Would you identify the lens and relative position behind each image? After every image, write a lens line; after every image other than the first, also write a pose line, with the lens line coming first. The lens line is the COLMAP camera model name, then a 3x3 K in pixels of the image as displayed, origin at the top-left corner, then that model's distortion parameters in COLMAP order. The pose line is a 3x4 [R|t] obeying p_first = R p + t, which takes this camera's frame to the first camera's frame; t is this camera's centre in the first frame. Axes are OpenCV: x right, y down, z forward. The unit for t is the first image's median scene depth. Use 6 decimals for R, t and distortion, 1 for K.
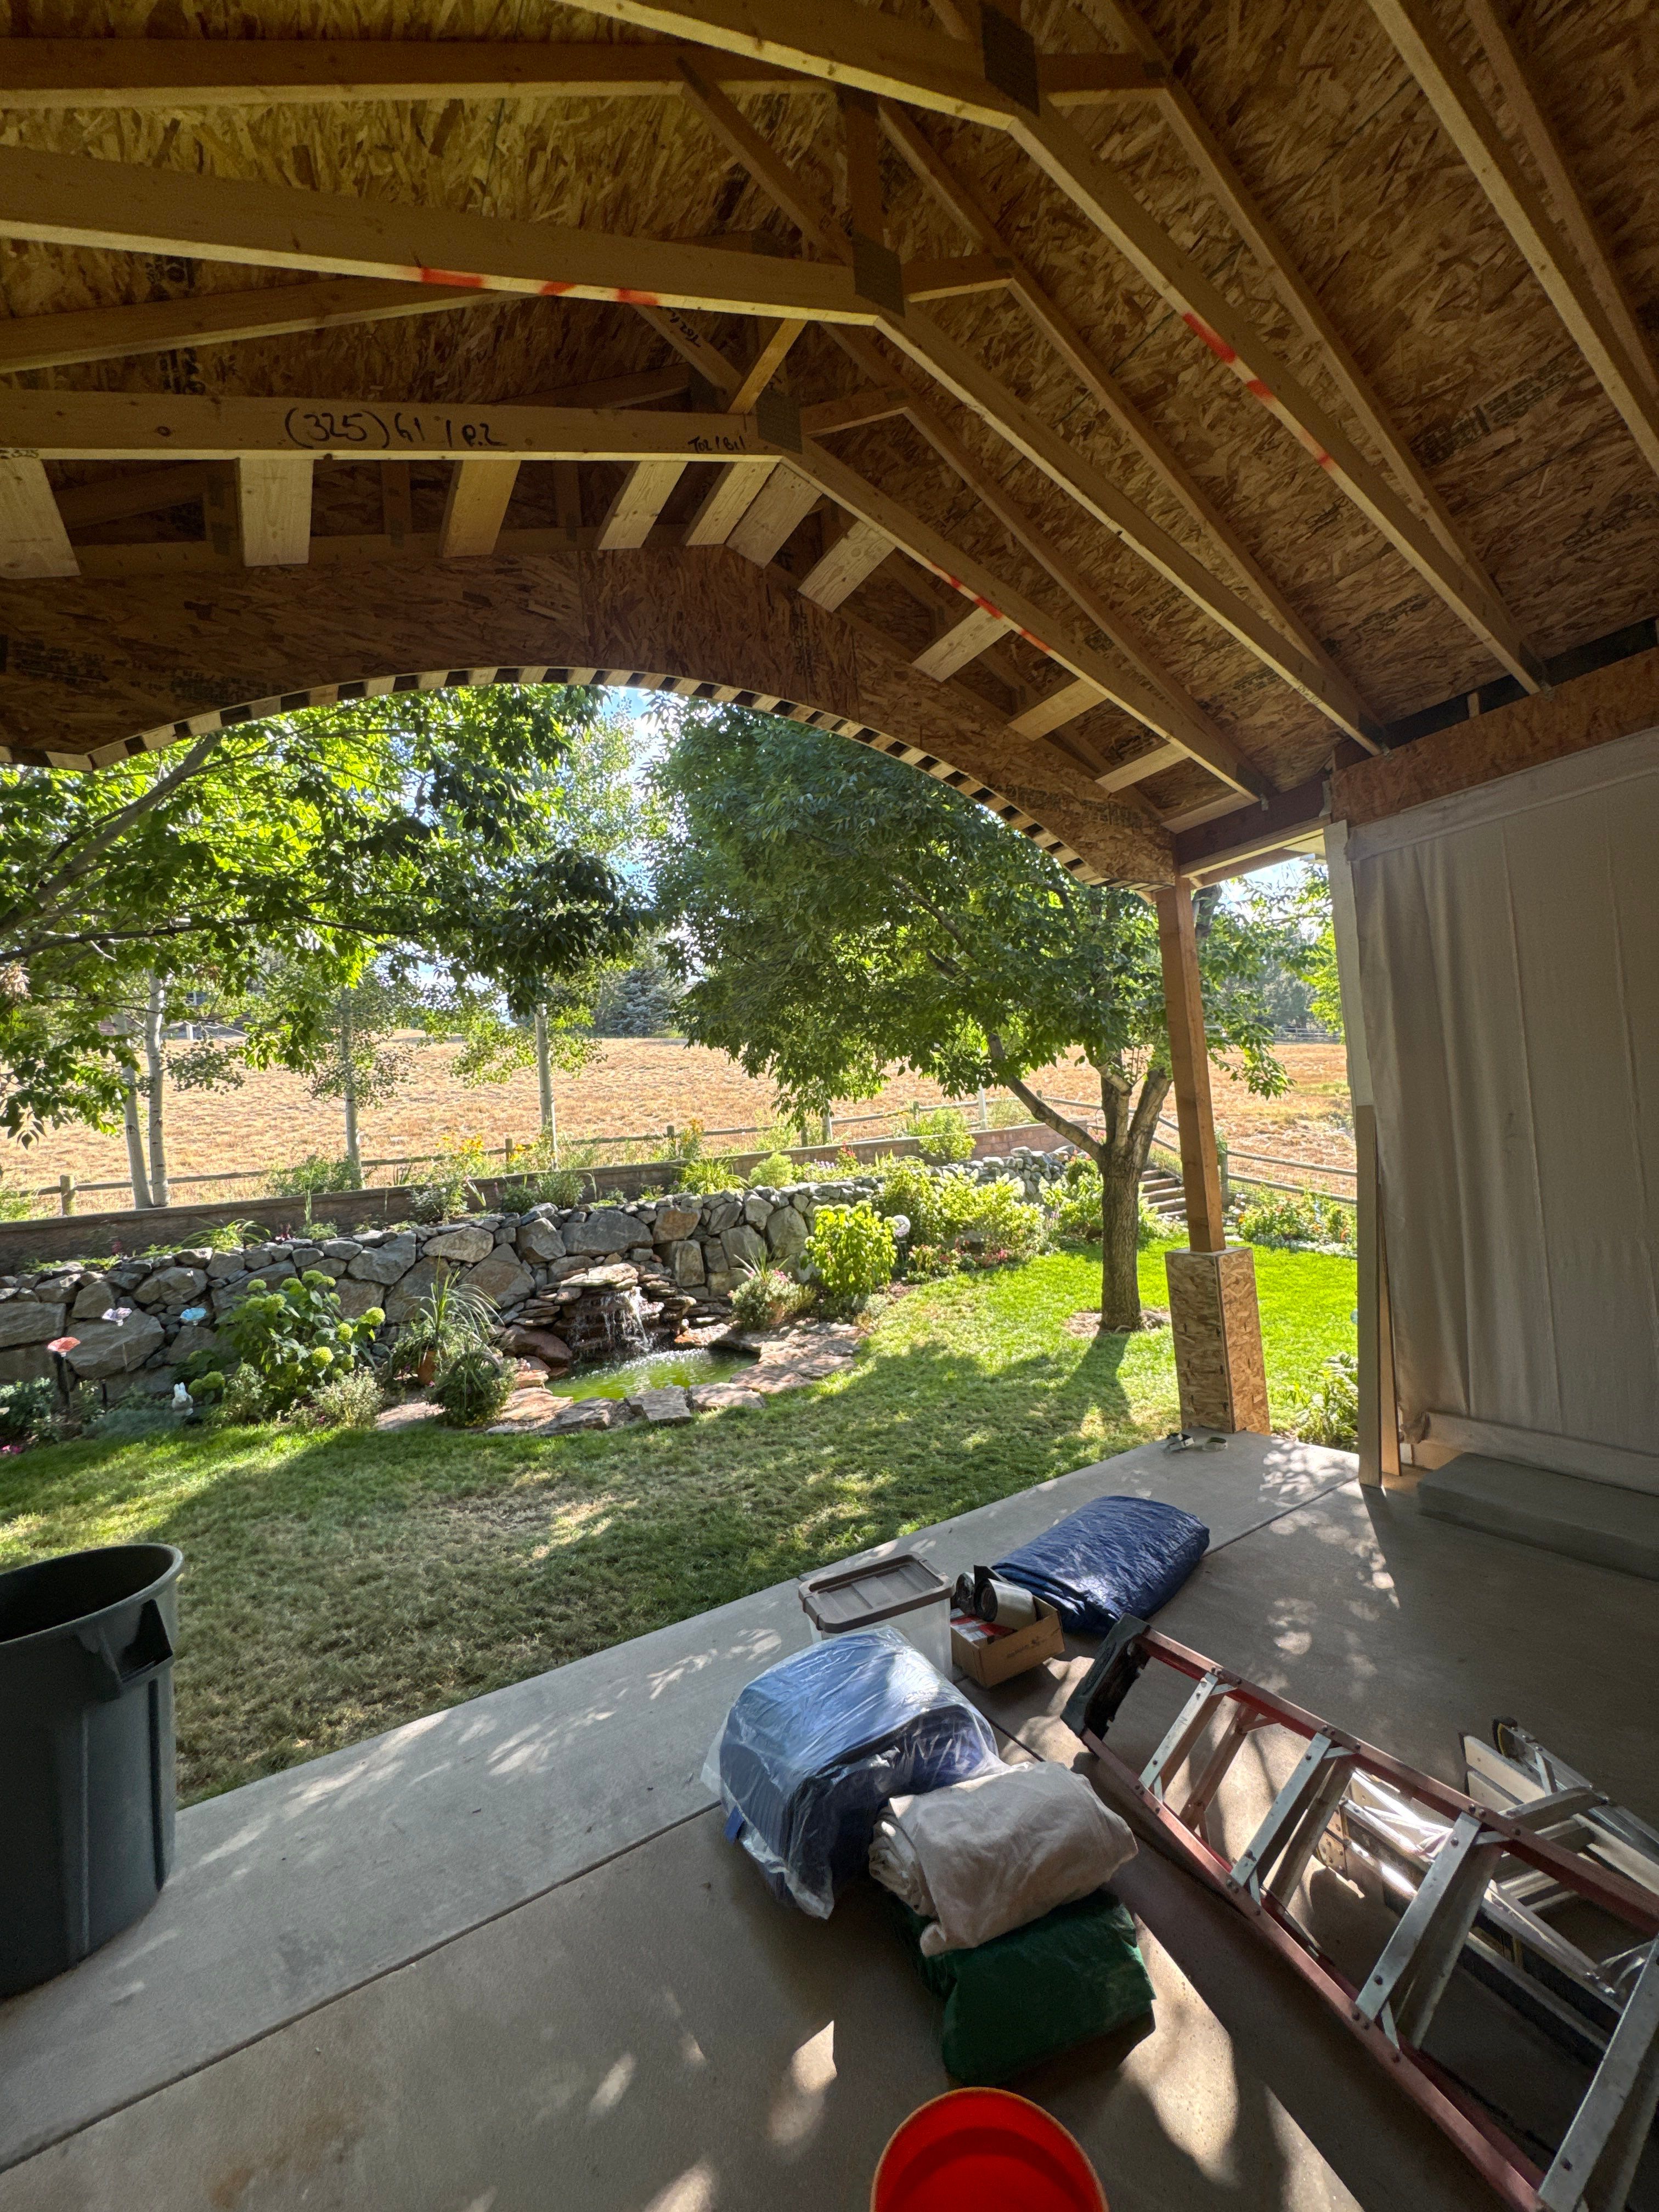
lens RADIAL K [[913.2, 0, 829.5], [0, 913.2, 1106.0], [0, 0, 1]] dist [-0.002405, -0.000124]
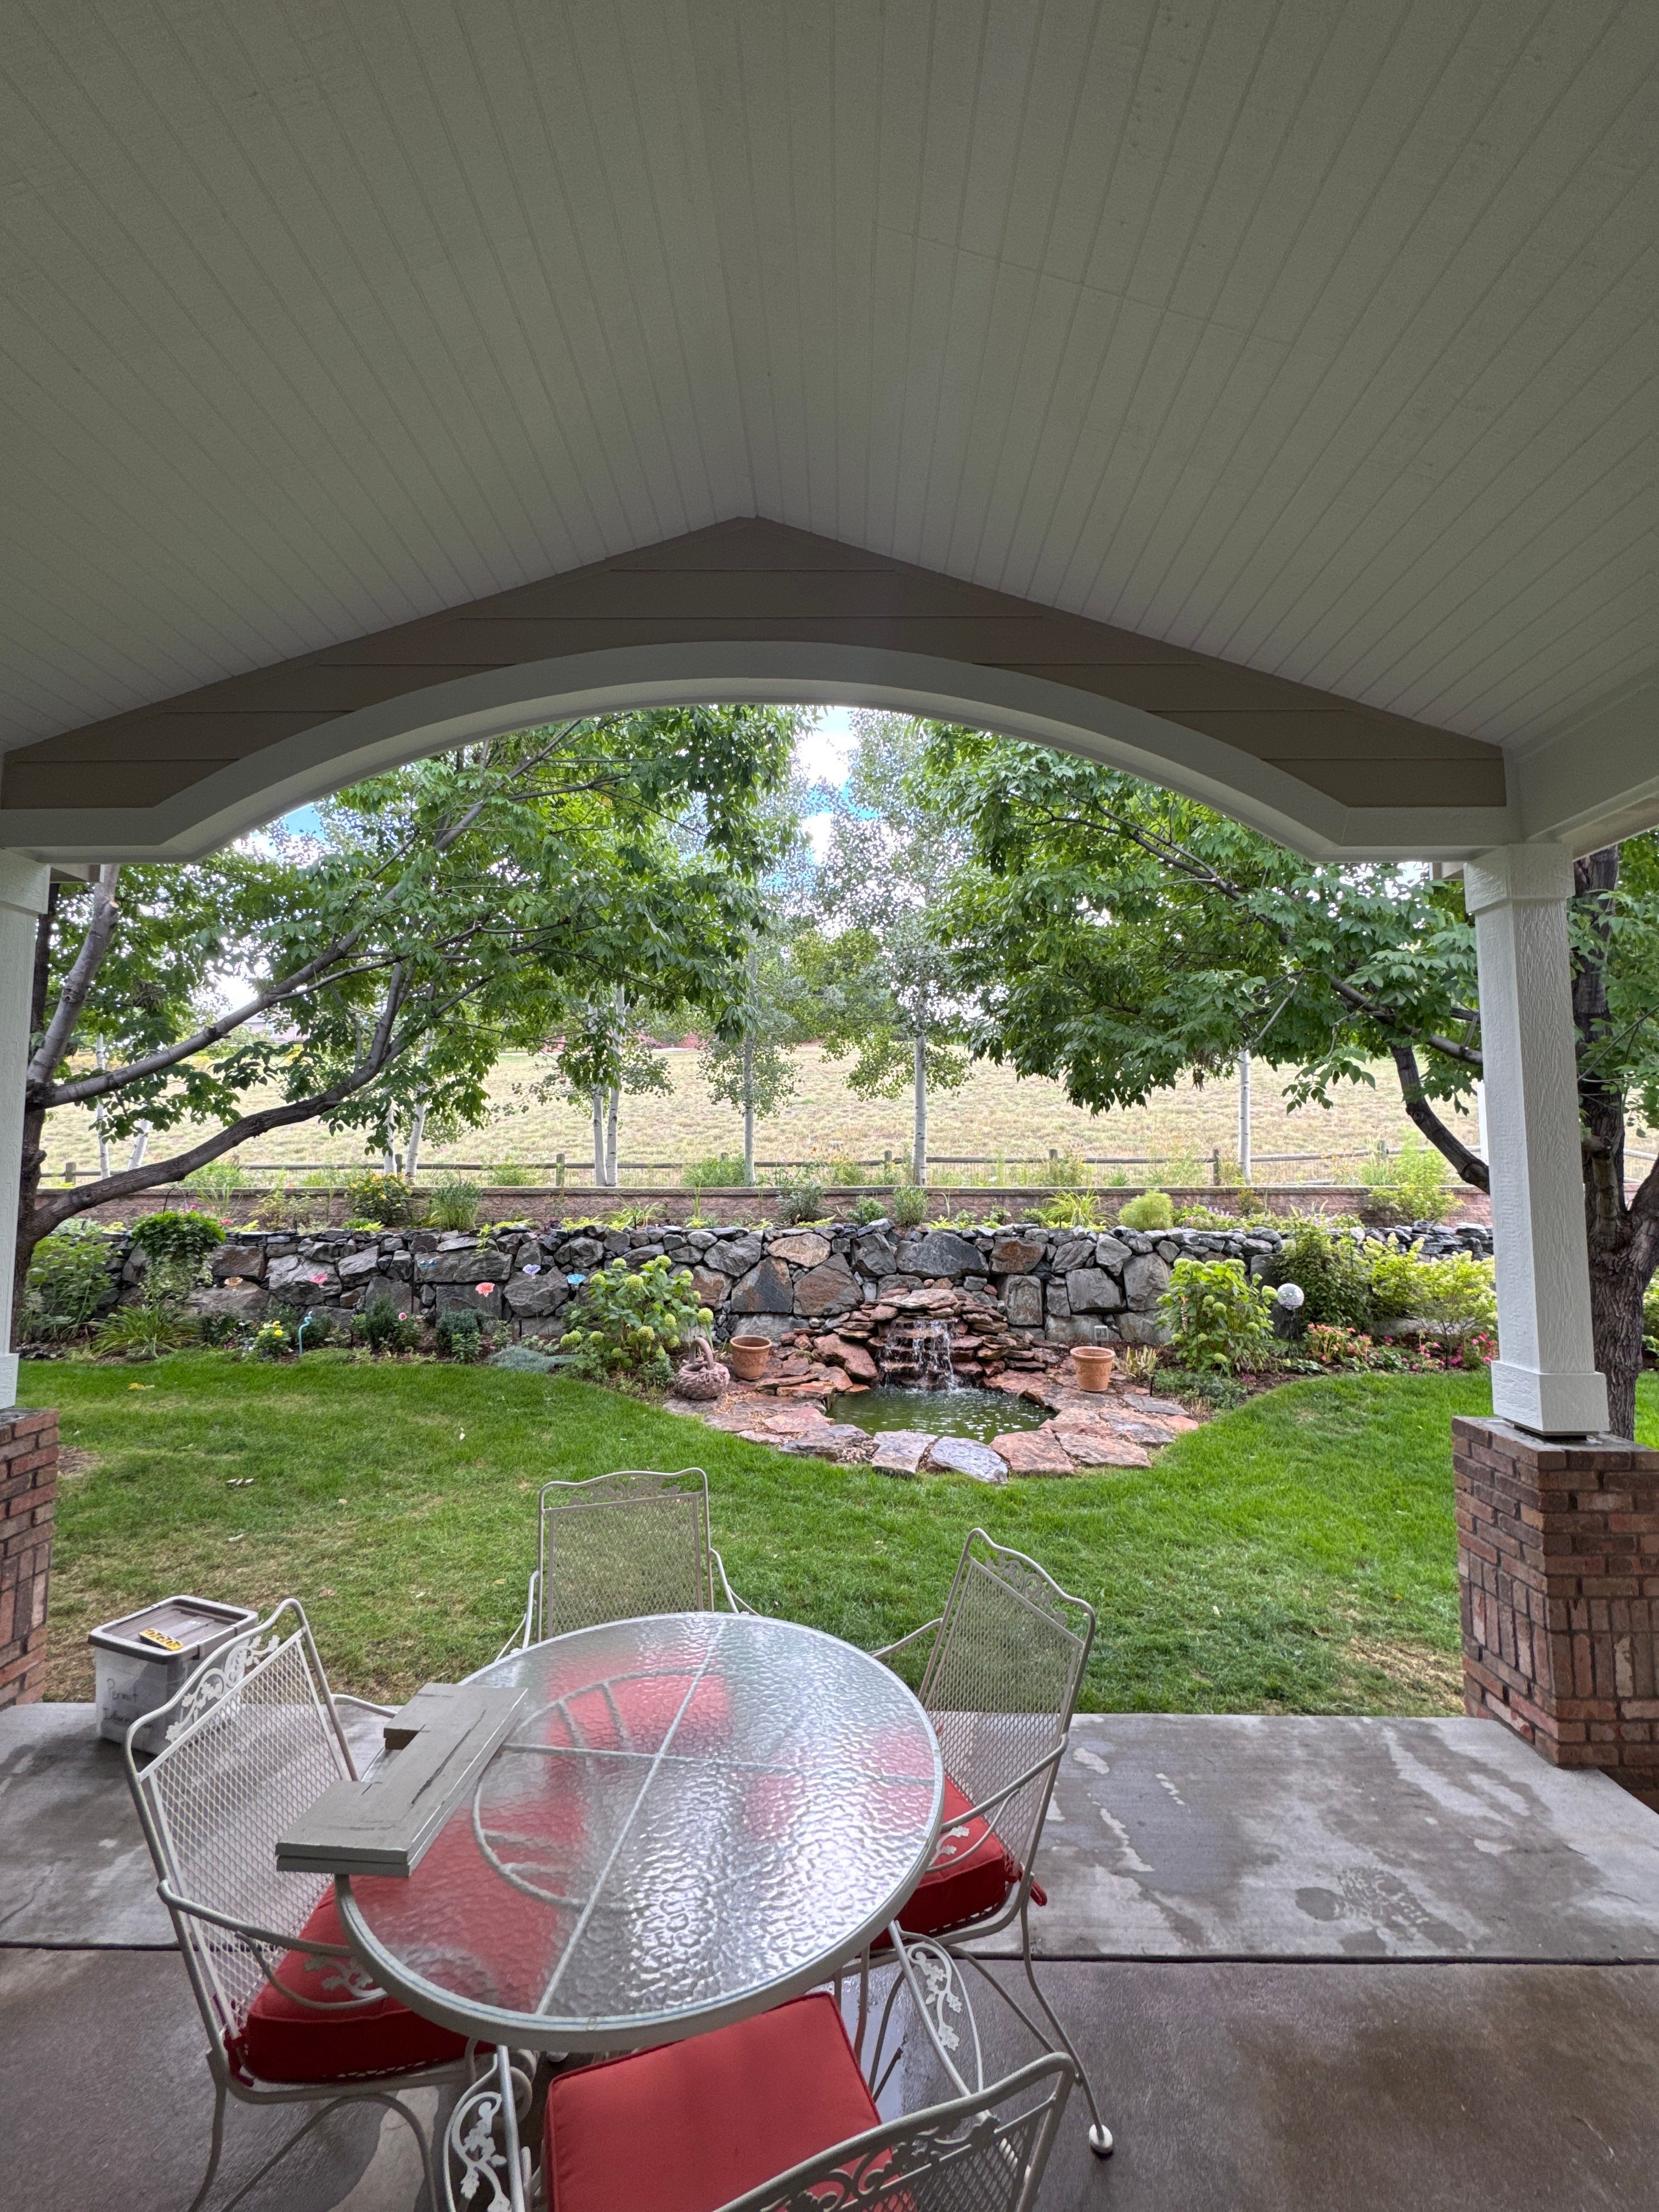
lens RADIAL K [[913.2, 0, 829.5], [0, 913.2, 1106.0], [0, 0, 1]] dist [-0.002405, -0.000124]
pose [[0.859541, 0.050559, -0.508559, 0.144933], [-0.059875, 0.998204, -0.001960, -0.011473], [0.507547, 0.032134, 0.861025, 0.097842]]
